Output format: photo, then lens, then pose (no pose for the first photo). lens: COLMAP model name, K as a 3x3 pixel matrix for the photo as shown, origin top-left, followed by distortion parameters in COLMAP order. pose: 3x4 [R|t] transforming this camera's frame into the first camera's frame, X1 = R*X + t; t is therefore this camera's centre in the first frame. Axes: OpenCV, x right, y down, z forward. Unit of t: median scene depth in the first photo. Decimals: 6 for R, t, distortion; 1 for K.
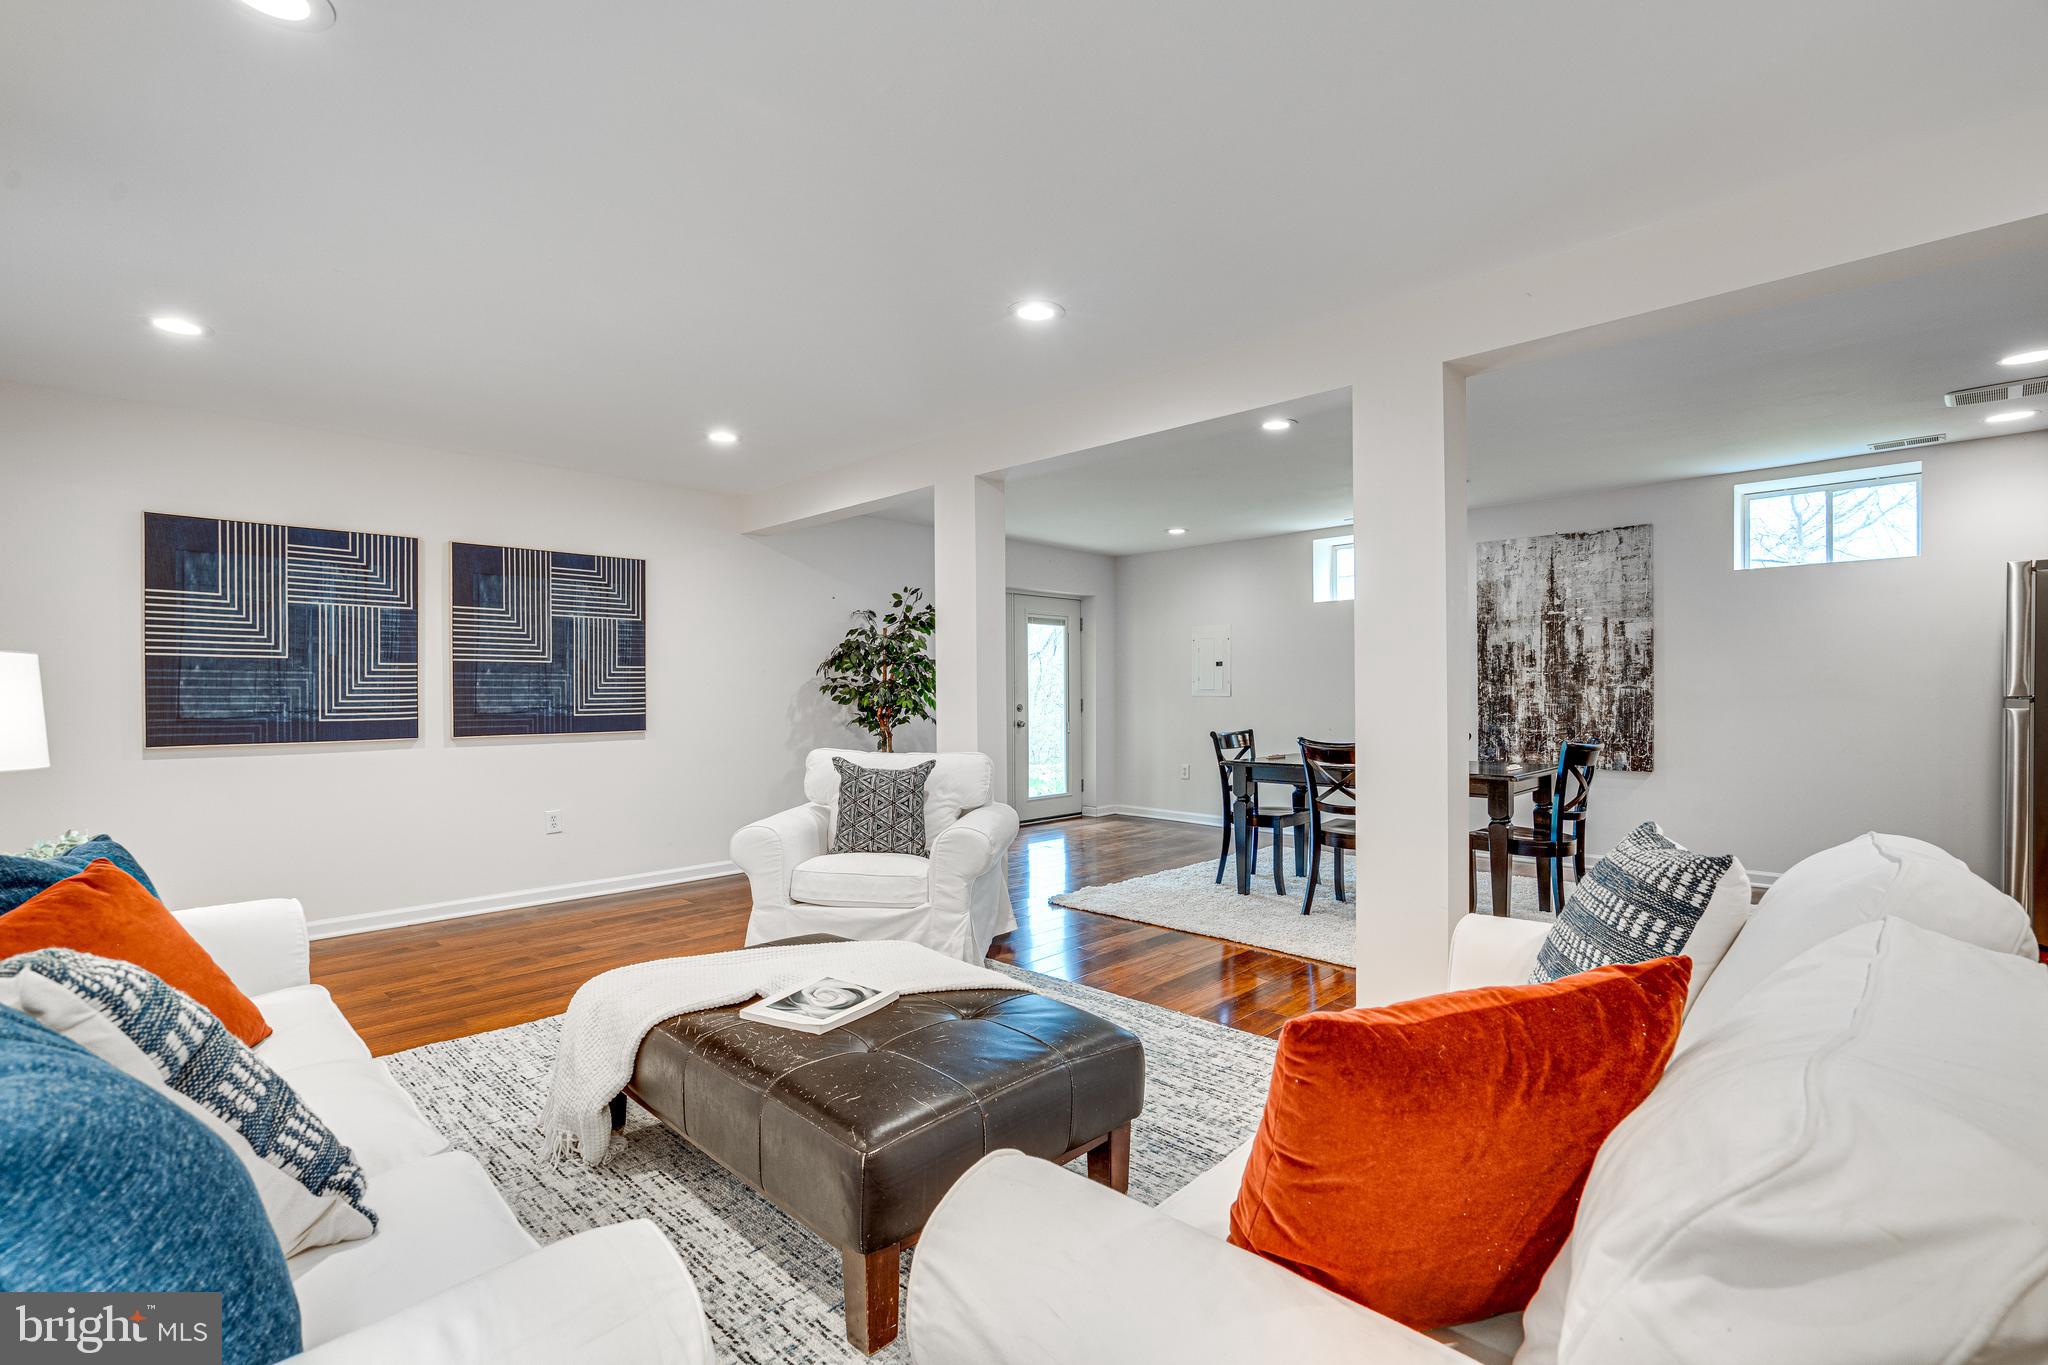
lens RADIAL K [[940.5, 0, 1020.1], [0, 940.5, 695.3], [0, 0, 1]] dist [-0.002679, -0.000298]
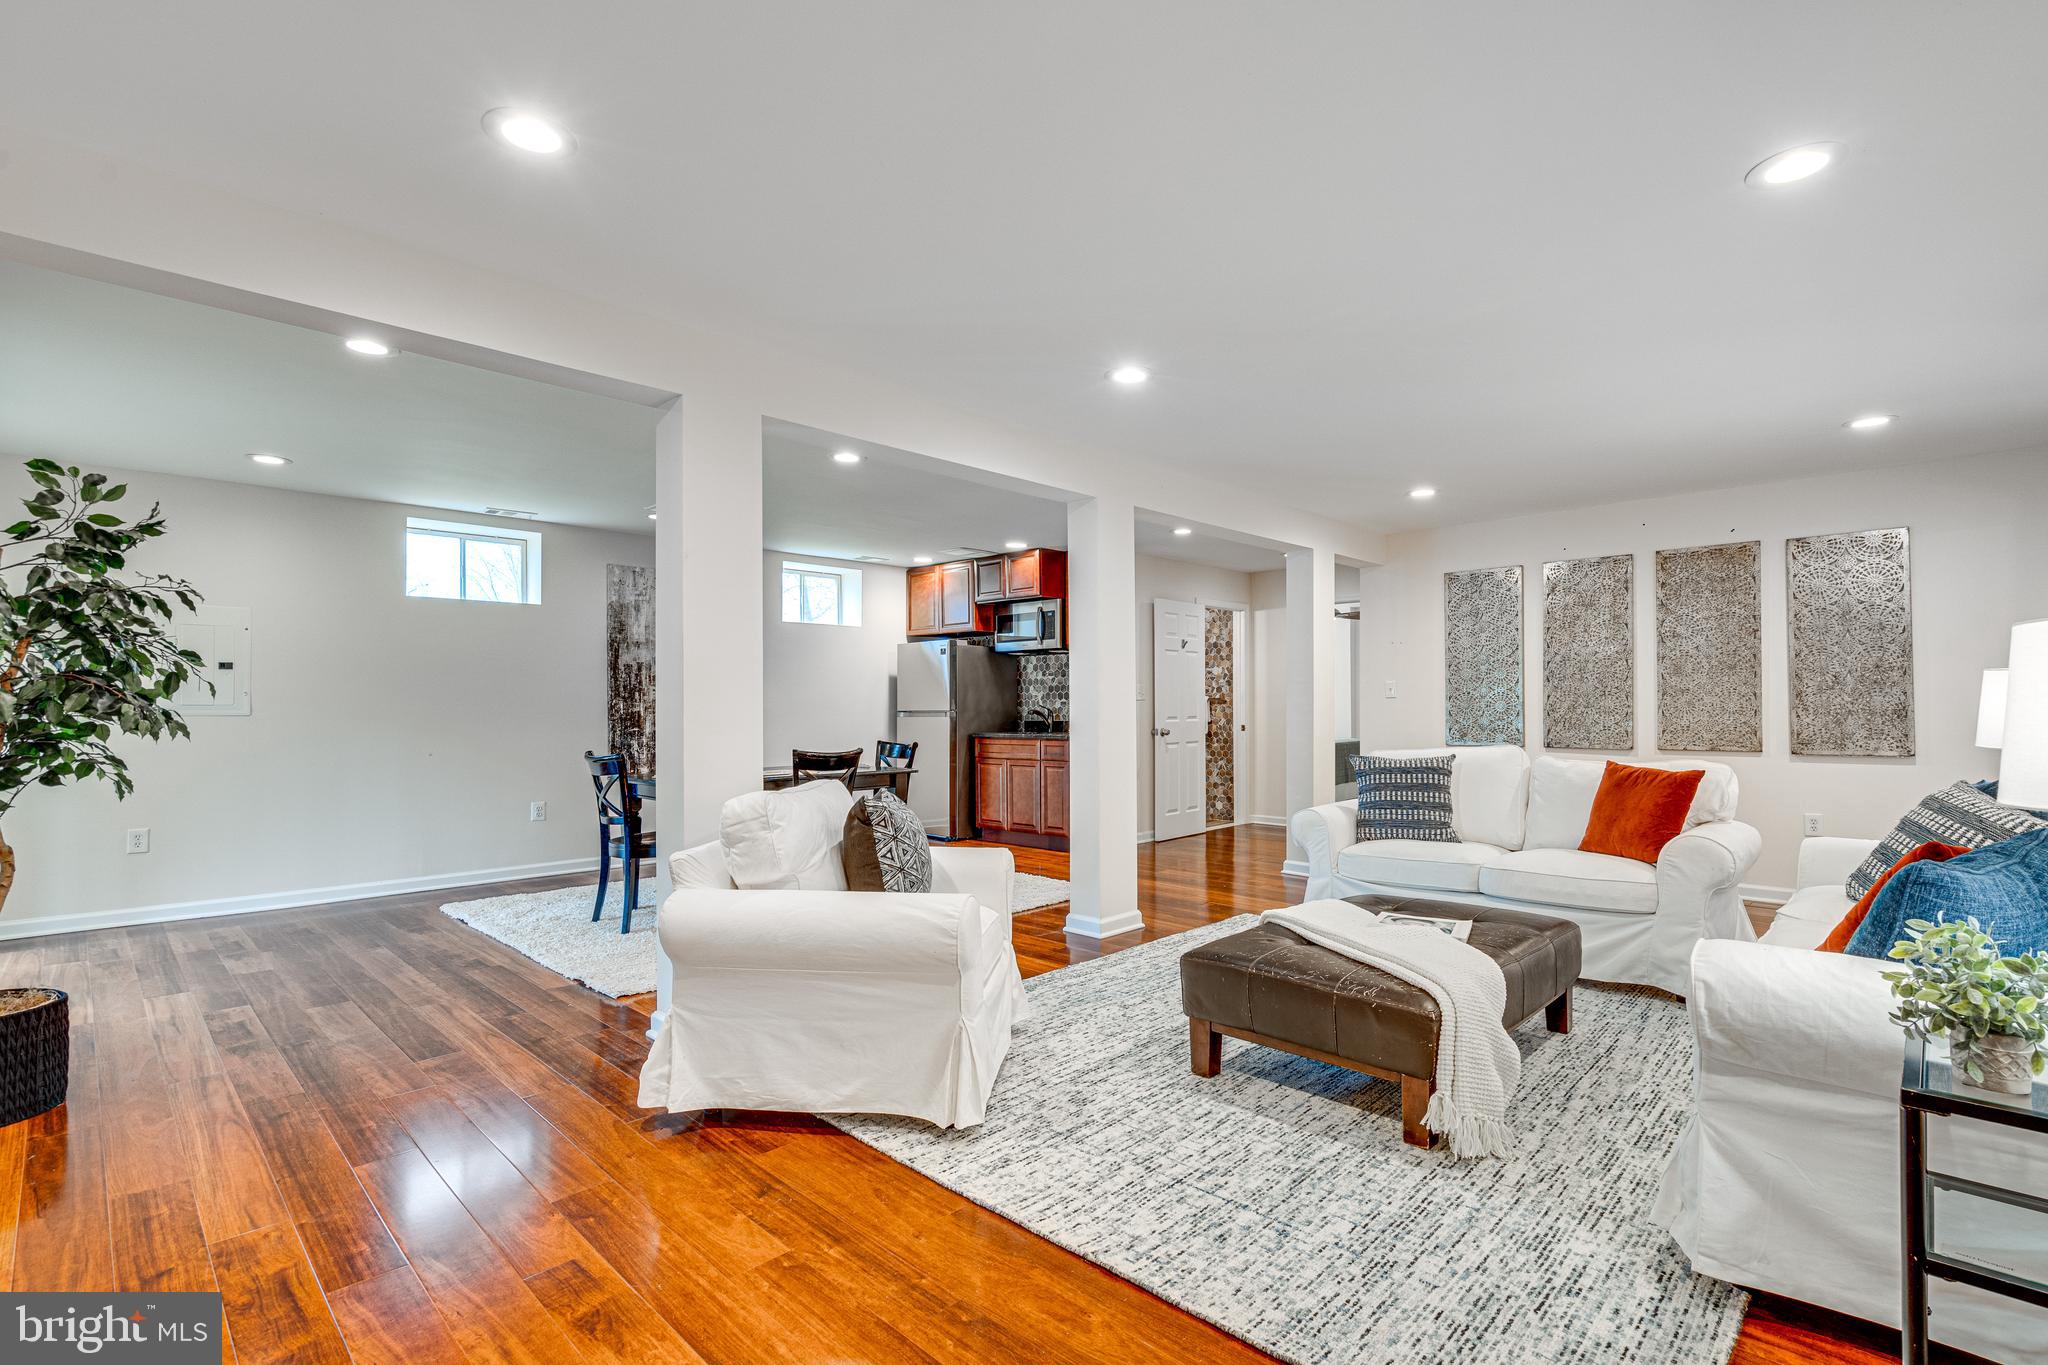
lens RADIAL K [[947.1, 0, 1019.5], [0, 947.1, 693.9], [0, 0, 1]] dist [-0.003644, 0.000000]
pose [[0.006735, 0.017309, 0.999827, -0.583456], [0.004981, 0.999837, -0.017343, 0.000851], [-0.999965, 0.005097, 0.006647, 0.575456]]
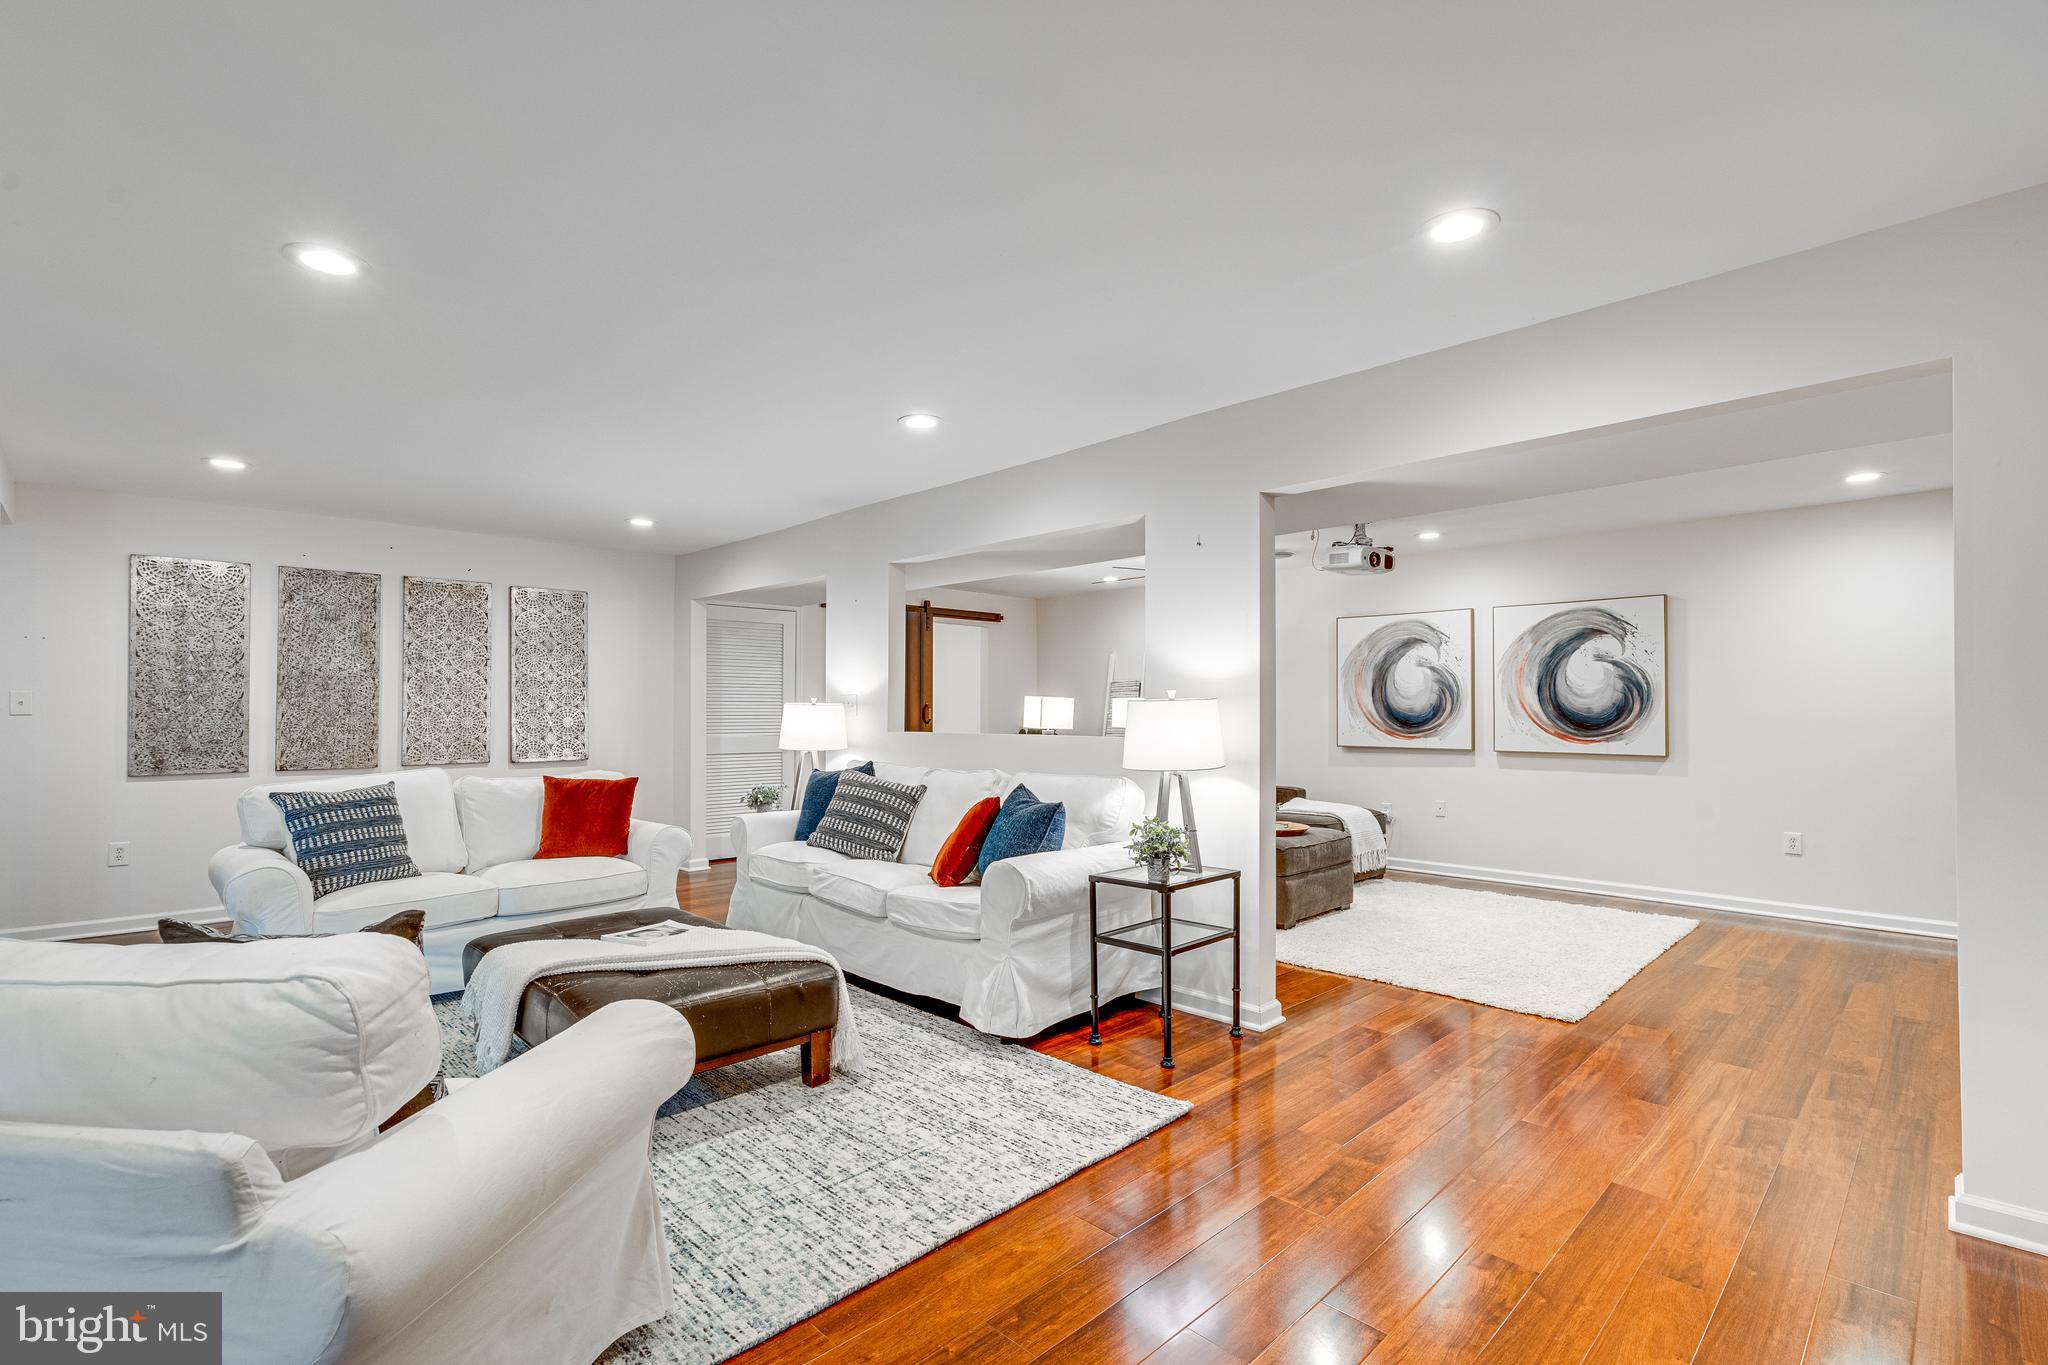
lens RADIAL K [[940.5, 0, 1020.1], [0, 940.5, 695.3], [0, 0, 1]] dist [-0.002679, -0.000298]
pose [[-0.999751, 0.006034, 0.021485, -0.298808], [0.005696, 0.999859, -0.015769, -0.011353], [-0.021577, -0.015642, -0.999645, 0.905531]]
